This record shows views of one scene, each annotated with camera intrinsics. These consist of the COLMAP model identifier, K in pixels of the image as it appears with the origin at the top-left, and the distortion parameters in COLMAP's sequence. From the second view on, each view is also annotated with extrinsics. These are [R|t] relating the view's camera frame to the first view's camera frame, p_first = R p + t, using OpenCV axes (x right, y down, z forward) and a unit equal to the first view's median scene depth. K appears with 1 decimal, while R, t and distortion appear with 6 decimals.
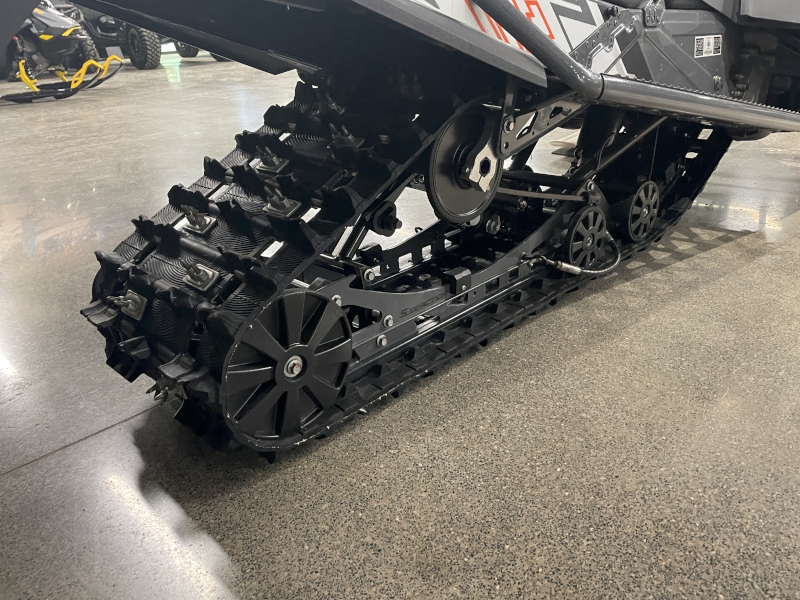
lens RADIAL K [[631.0, 0, 400.0], [0, 631.0, 300.0], [0, 0, 1]] dist [0.002136, -0.002501]
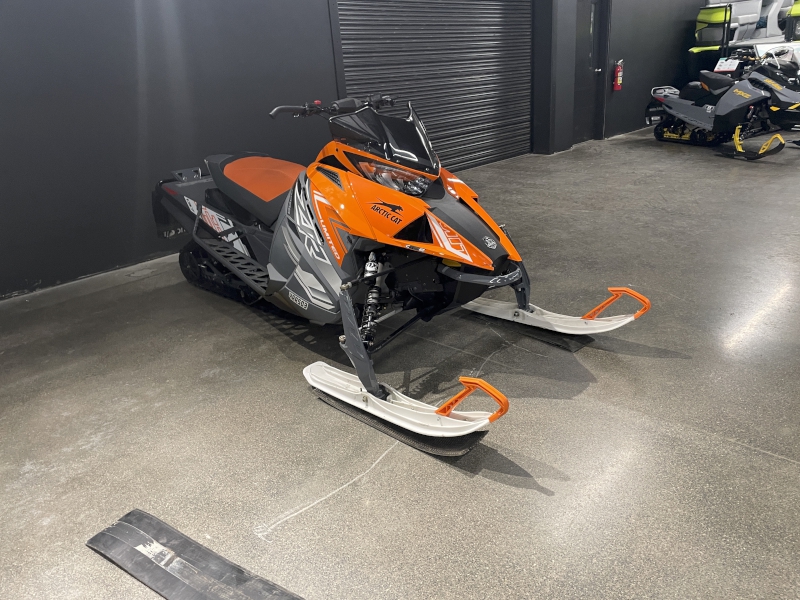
lens RADIAL K [[599.1, 0, 400.0], [0, 599.1, 300.0], [0, 0, 1]] dist [0.088384, -0.100249]
pose [[0.040364, 0.411580, -0.910479, 2.687079], [-0.353680, 0.858112, 0.372228, -1.255490], [0.934495, 0.306994, 0.180204, 1.061490]]
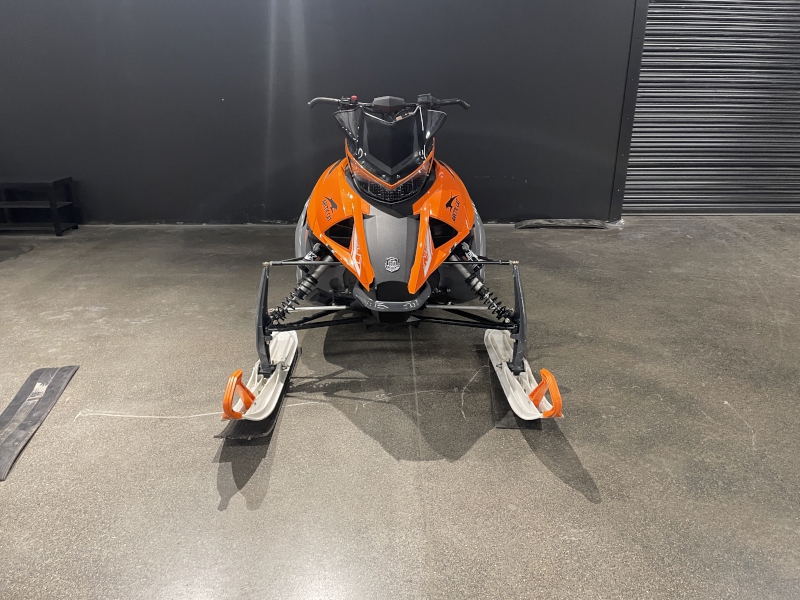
lens RADIAL K [[599.1, 0, 400.0], [0, 599.1, 300.0], [0, 0, 1]] dist [0.088384, -0.100249]
pose [[-0.685572, 0.313418, -0.657085, 2.096584], [-0.258287, 0.739152, 0.622047, -1.785025], [0.680646, 0.596174, -0.425790, 2.350748]]
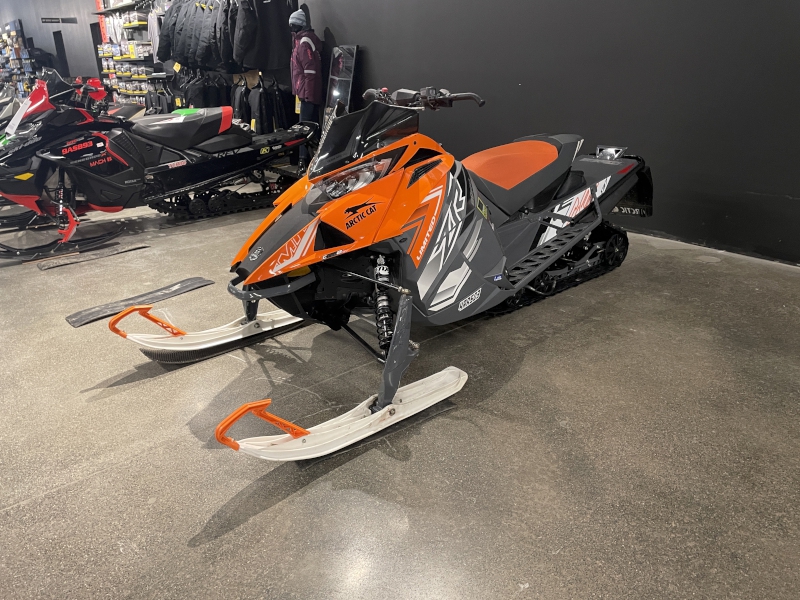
lens RADIAL K [[599.1, 0, 400.0], [0, 599.1, 300.0], [0, 0, 1]] dist [0.088384, -0.100249]
pose [[-0.992162, 0.053316, 0.113014, 0.449654], [0.118466, 0.689071, 0.714946, -1.908427], [-0.039757, 0.722730, -0.689986, 2.823285]]
